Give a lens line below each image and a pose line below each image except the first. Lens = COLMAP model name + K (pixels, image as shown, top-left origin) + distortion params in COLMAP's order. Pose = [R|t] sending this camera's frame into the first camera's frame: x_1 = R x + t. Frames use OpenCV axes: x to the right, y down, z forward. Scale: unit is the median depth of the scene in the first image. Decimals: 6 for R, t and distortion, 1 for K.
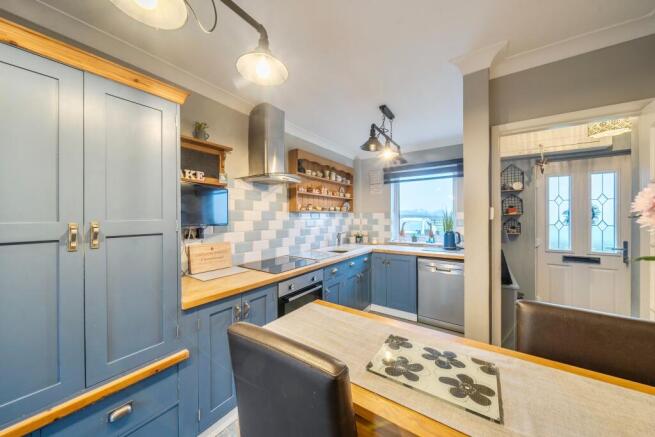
lens RADIAL K [[222.7, 0, 327.5], [0, 222.7, 218.5], [0, 0, 1]] dist [0.000216, 0.000020]
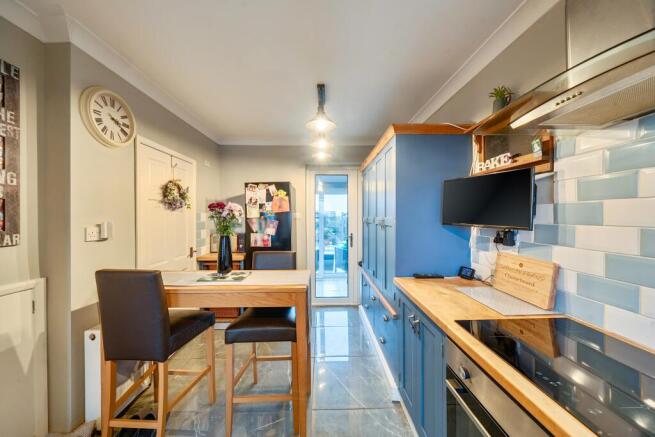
lens RADIAL K [[225.3, 0, 327.4], [0, 225.3, 215.0], [0, 0, 1]] dist [-0.002955, -0.000176]
pose [[-0.803093, 0.008004, -0.595799, 0.295694], [0.006315, 0.999968, 0.004921, -0.015061], [0.595820, 0.000189, -0.803118, 1.095965]]
